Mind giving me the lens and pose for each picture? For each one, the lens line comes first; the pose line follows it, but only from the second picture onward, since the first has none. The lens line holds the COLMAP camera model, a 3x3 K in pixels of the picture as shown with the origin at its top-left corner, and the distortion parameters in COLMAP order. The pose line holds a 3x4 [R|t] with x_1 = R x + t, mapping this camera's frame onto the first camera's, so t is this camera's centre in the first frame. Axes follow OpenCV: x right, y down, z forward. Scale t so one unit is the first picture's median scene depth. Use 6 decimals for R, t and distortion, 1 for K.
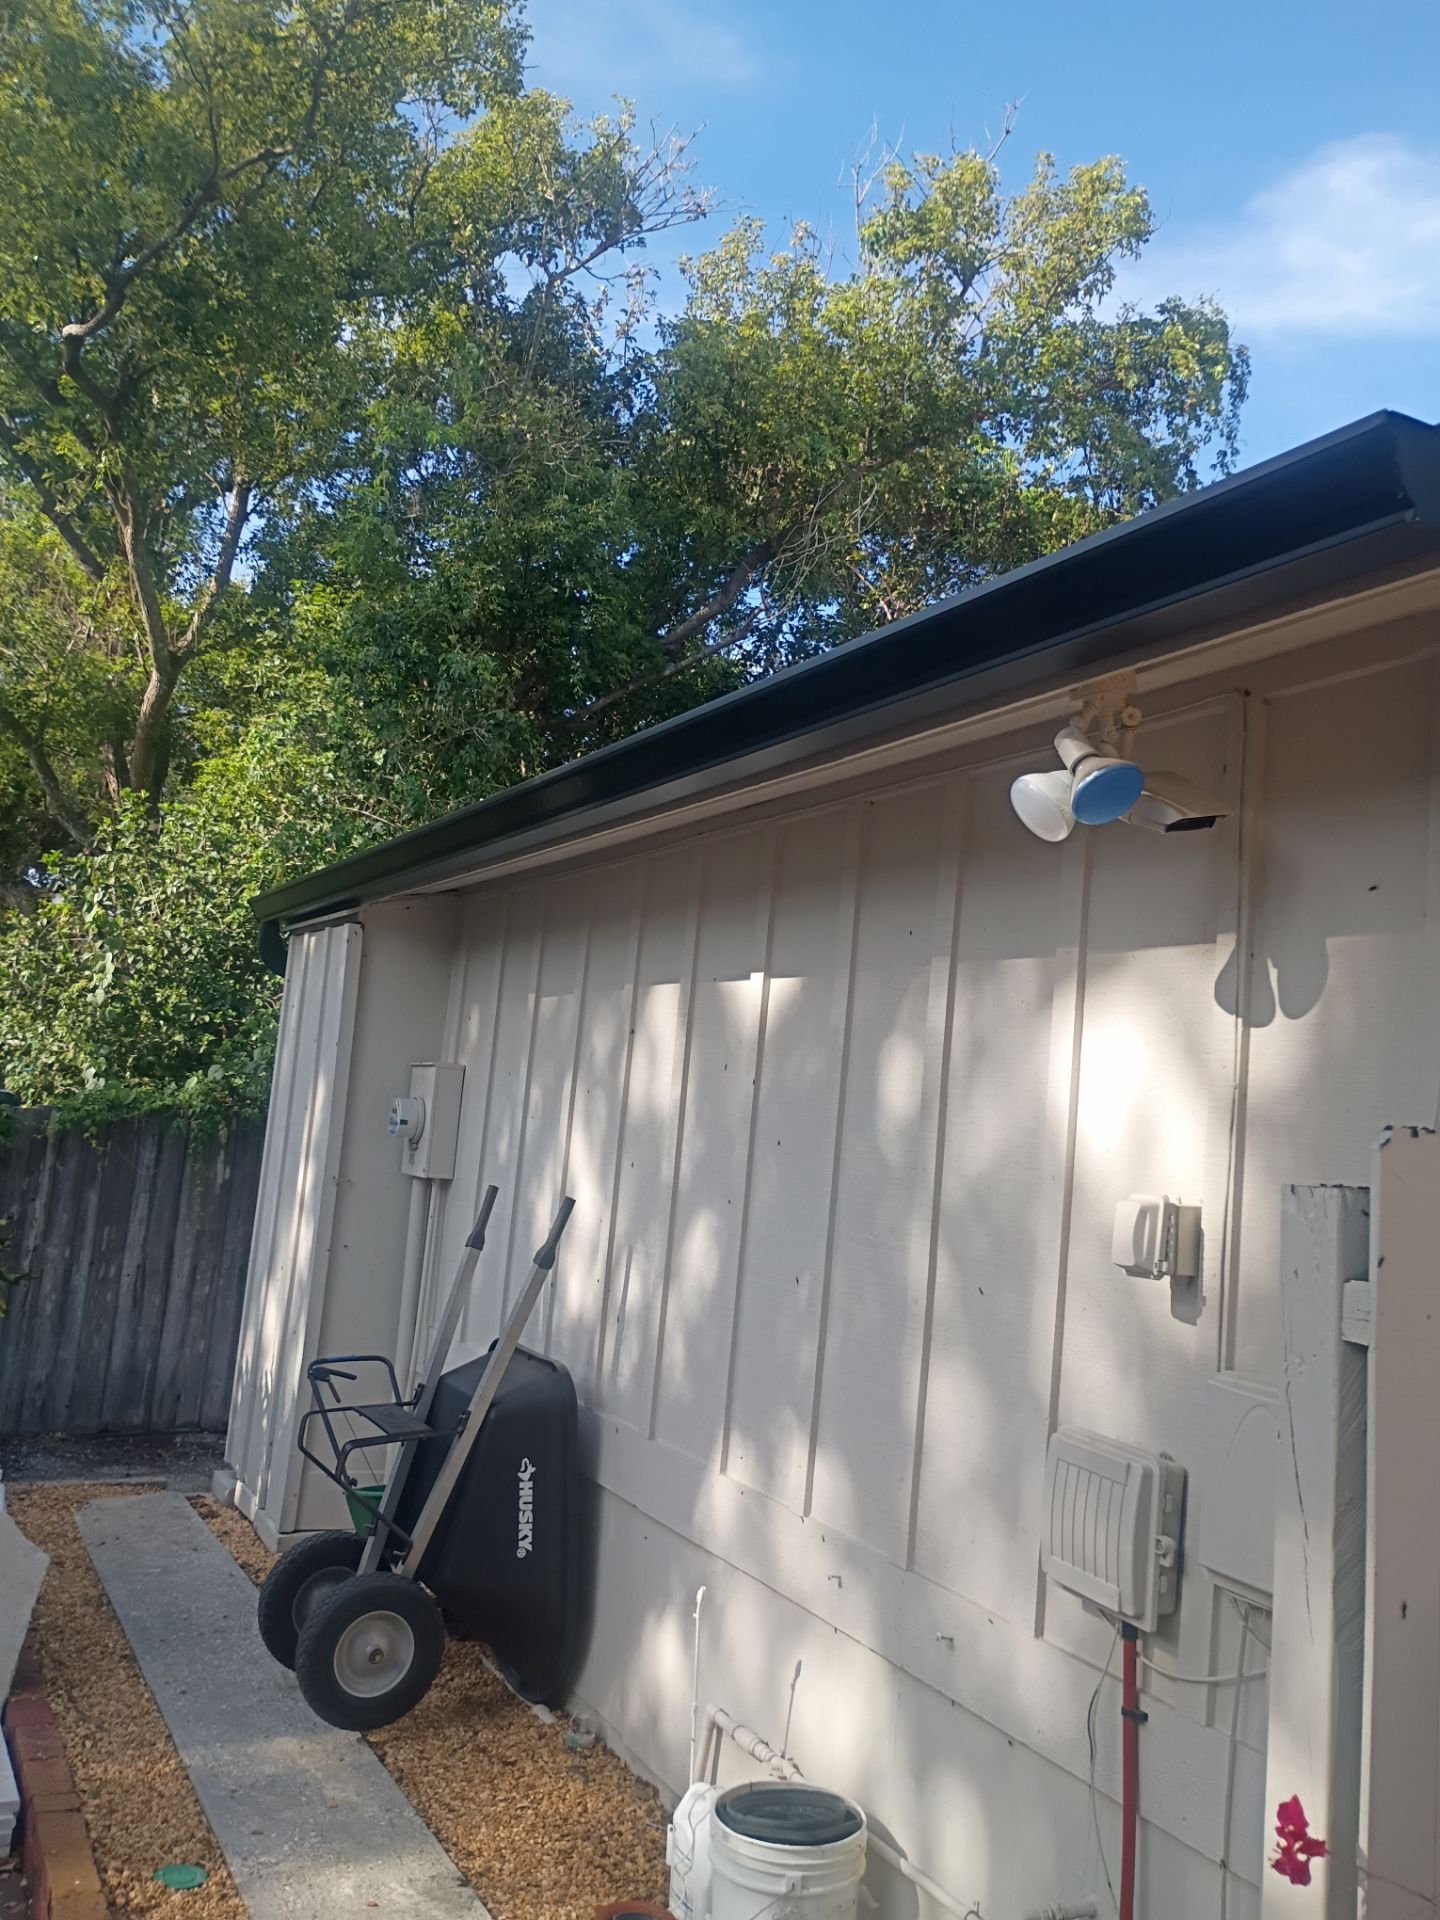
lens RADIAL K [[1332.6, 0, 724.7], [0, 1332.6, 971.4], [0, 0, 1]] dist [0.006695, 0.000800]
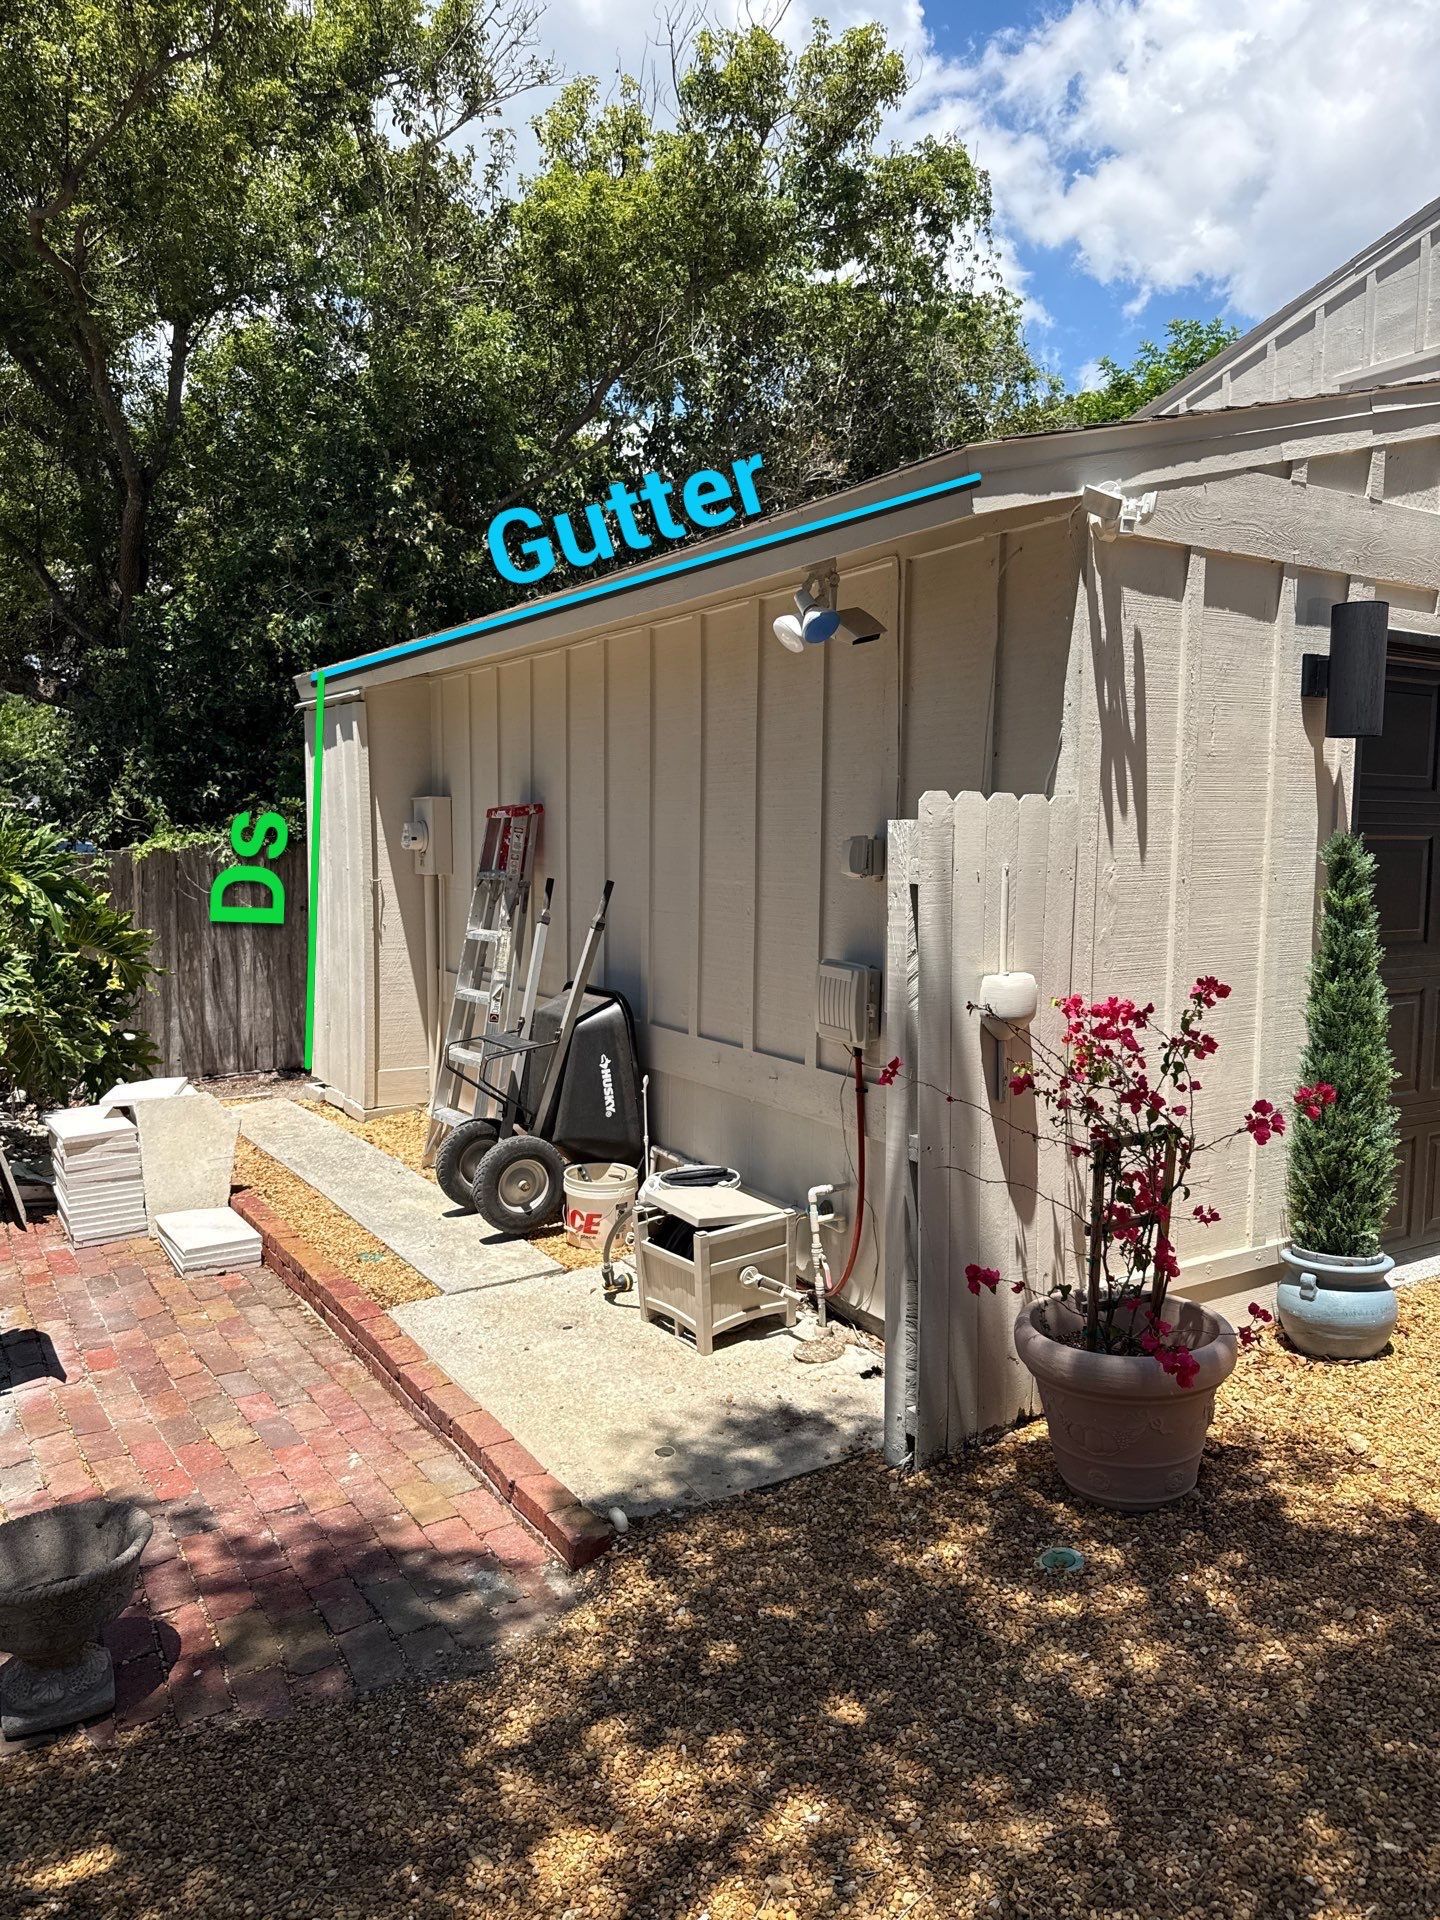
lens RADIAL K [[1332.6, 0, 724.7], [0, 1332.6, 971.4], [0, 0, 1]] dist [0.006695, 0.000800]
pose [[0.993748, -0.086852, 0.070160, -0.010133], [0.069539, 0.973096, 0.219654, -0.031684], [-0.087349, -0.213402, 0.973052, -0.373550]]
